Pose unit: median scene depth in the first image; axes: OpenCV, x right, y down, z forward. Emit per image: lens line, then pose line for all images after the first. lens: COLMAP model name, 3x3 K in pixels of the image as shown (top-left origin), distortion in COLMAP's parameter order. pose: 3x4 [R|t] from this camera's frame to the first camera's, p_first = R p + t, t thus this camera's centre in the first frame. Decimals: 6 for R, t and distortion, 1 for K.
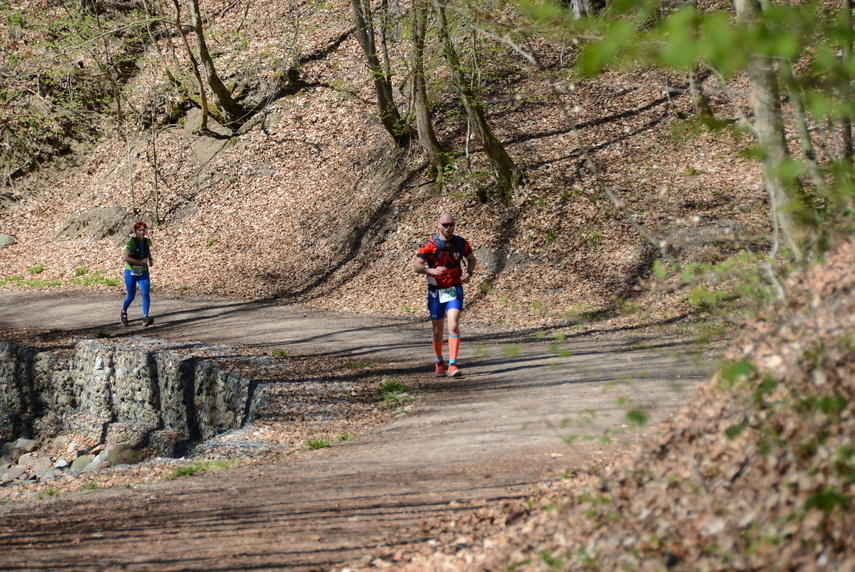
lens RADIAL K [[3862.2, 0, 426.6], [0, 3862.2, 284.4], [0, 0, 1]] dist [1.634875, 0.000000]
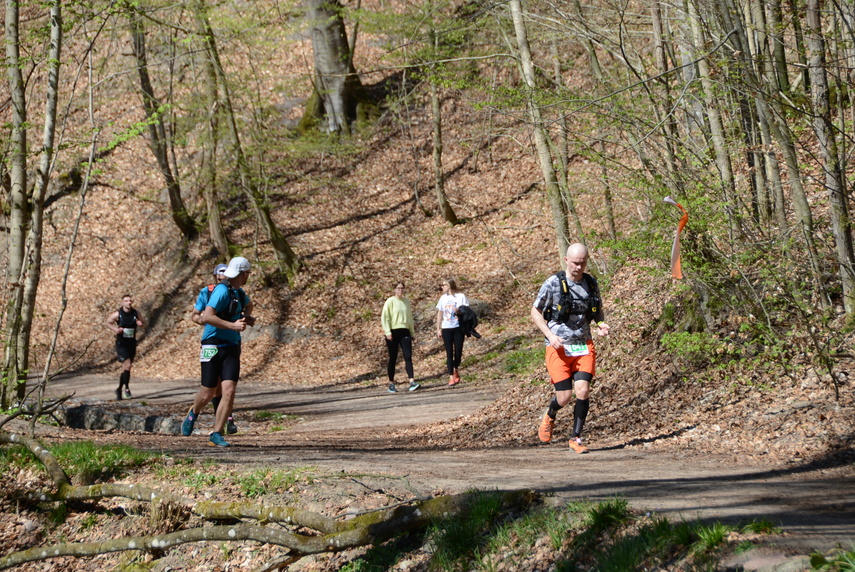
lens RADIAL K [[4981.4, 0, 427.5], [0, 4981.4, 286.2], [0, 0, 1]] dist [0.152247, 0.000000]
pose [[0.996176, -0.003974, 0.087279, -0.067994], [0.006015, 0.999714, -0.023131, 0.013946], [-0.087162, 0.023567, 0.995915, -0.515411]]
